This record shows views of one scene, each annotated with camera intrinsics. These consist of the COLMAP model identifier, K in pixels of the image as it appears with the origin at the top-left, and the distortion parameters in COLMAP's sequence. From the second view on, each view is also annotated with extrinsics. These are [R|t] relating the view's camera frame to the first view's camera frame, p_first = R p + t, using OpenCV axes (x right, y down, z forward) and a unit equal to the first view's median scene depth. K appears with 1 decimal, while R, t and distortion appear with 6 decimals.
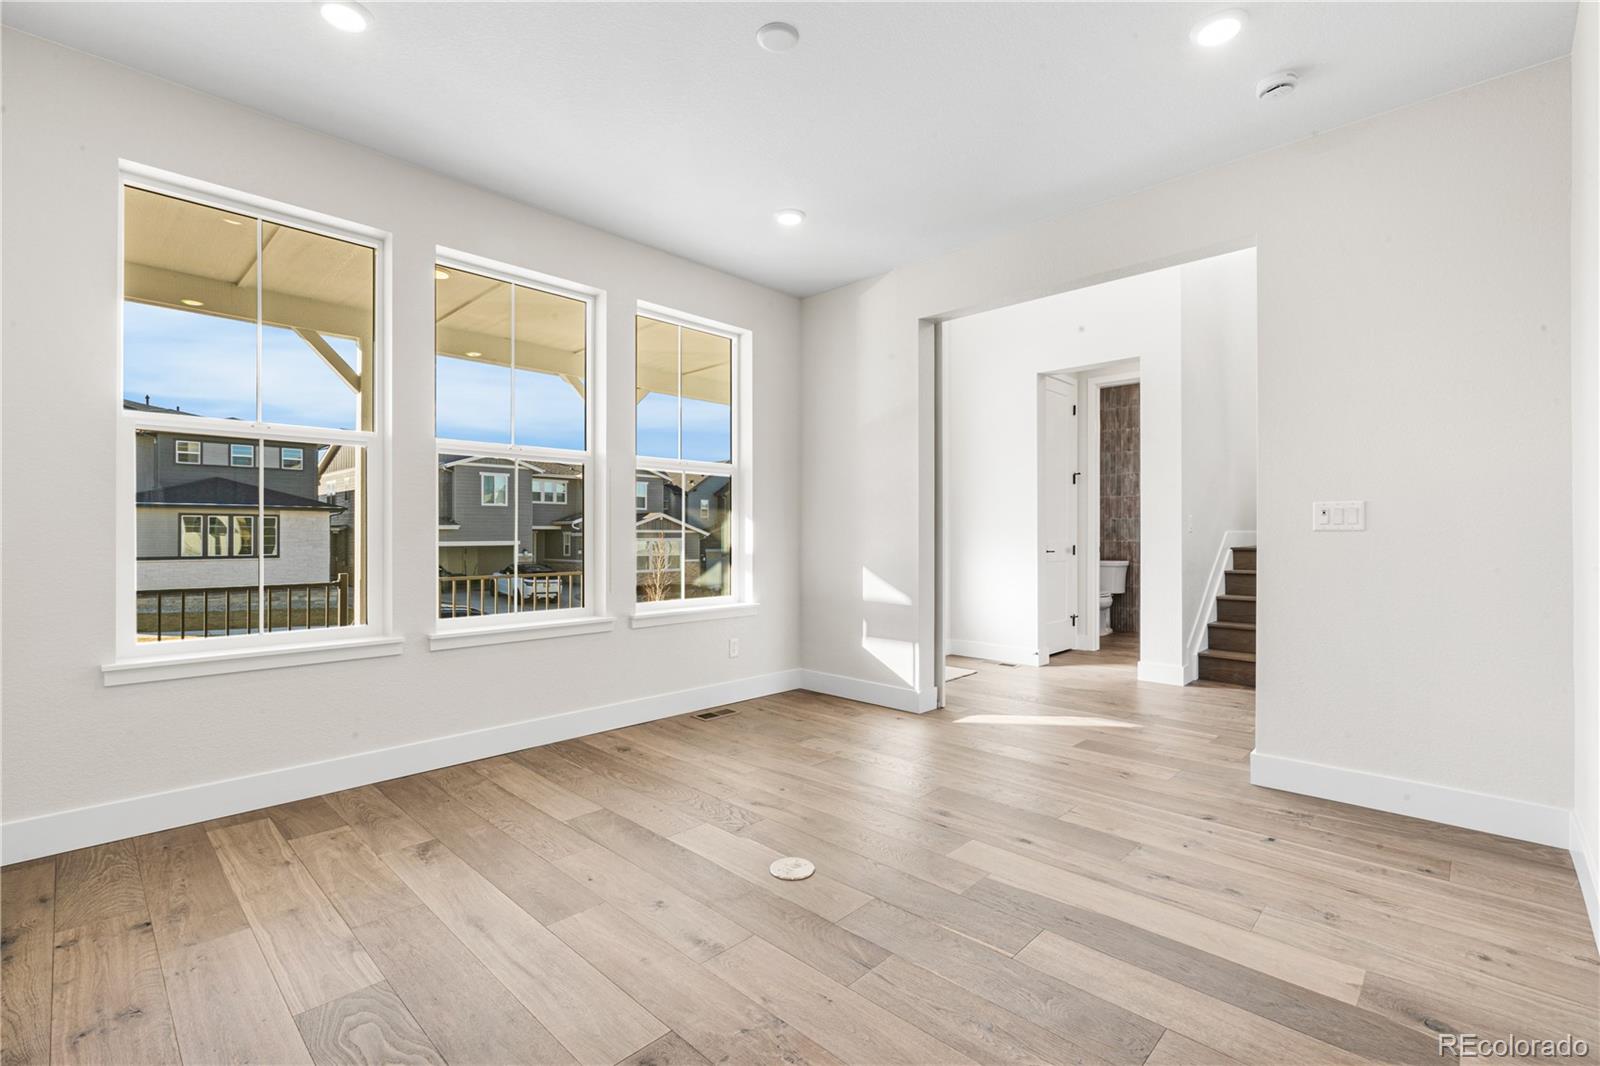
lens RADIAL K [[722.3, 0, 797.1], [0, 722.3, 533.6], [0, 0, 1]] dist [-0.003396, -0.000205]
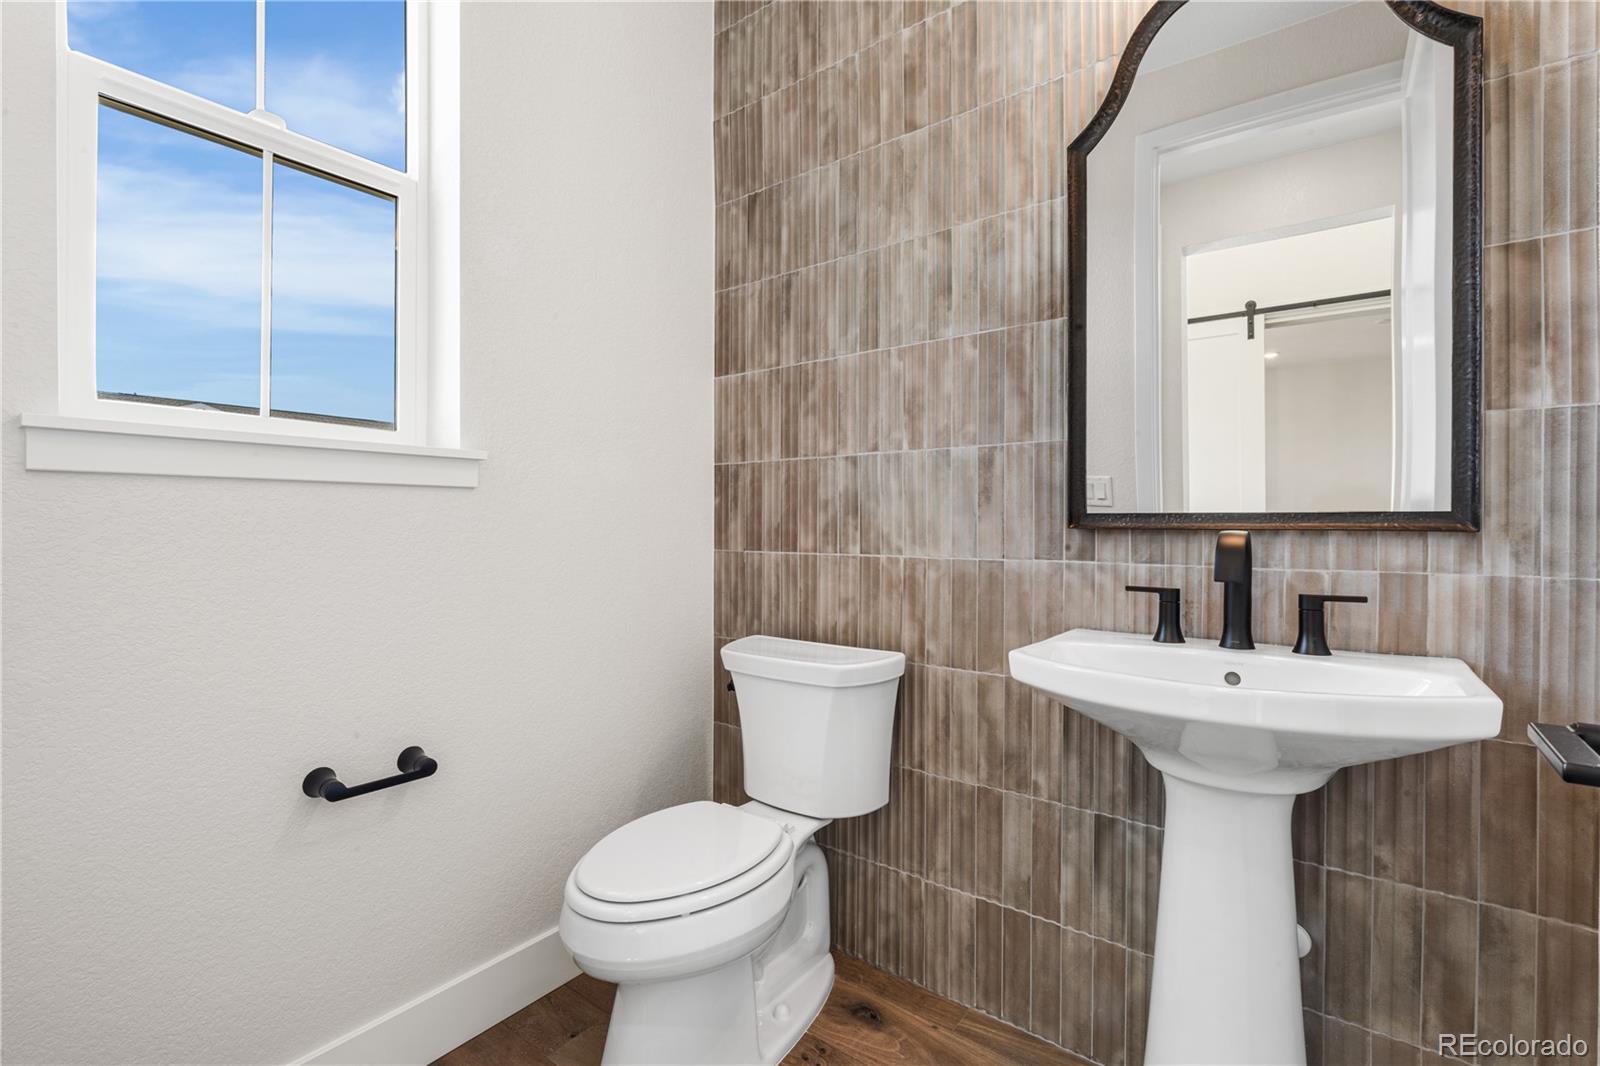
lens RADIAL K [[722.3, 0, 801.6], [0, 722.3, 529.9], [0, 0, 1]] dist [-0.003396, -0.000205]
pose [[0.990809, 0.001499, 0.135262, 0.398963], [-0.002171, 0.999986, 0.004818, 0.001554], [-0.135253, -0.005068, 0.990798, 0.793237]]
